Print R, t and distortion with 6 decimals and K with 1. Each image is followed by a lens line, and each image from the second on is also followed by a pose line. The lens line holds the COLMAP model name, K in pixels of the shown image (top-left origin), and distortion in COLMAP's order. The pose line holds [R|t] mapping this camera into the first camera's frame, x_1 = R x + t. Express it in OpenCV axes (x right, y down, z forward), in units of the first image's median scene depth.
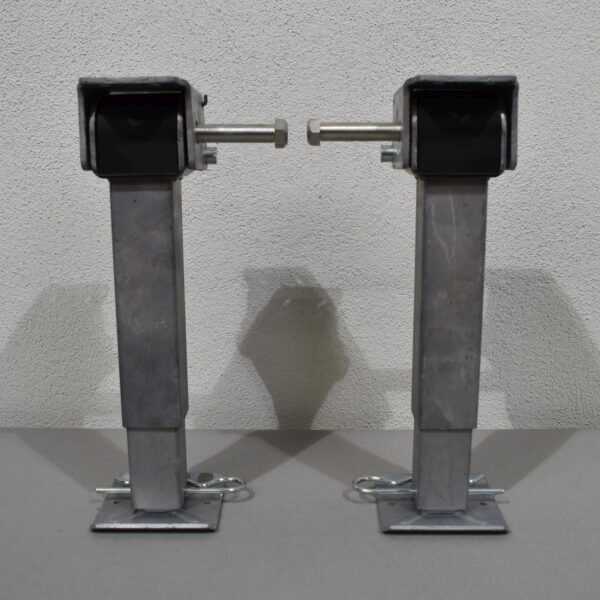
lens RADIAL K [[522.8, 0, 298.0], [0, 522.8, 286.8], [0, 0, 1]] dist [-0.076330, 0.008989]
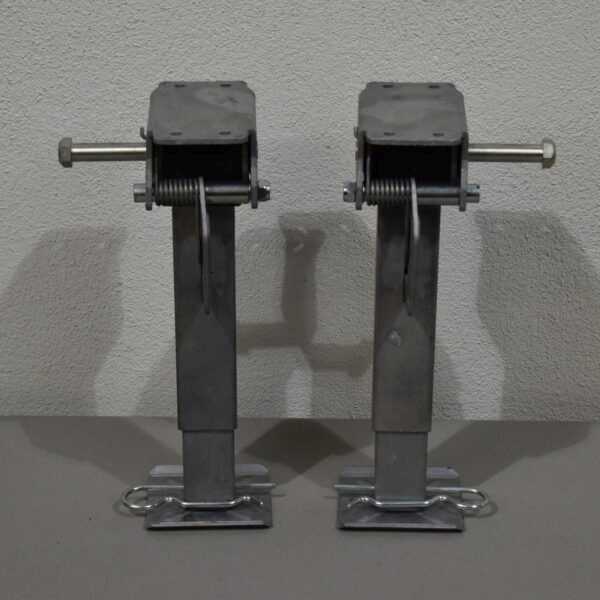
lens RADIAL K [[1929.6, 0, 299.7], [0, 1929.6, 301.4], [0, 0, 1]] dist [-0.081799, 0.000000]
pose [[0.999955, 0.008979, -0.003117, 0.009280], [-0.007851, 0.965158, 0.261550, -0.732610], [0.005357, -0.261513, 0.965185, -2.001666]]
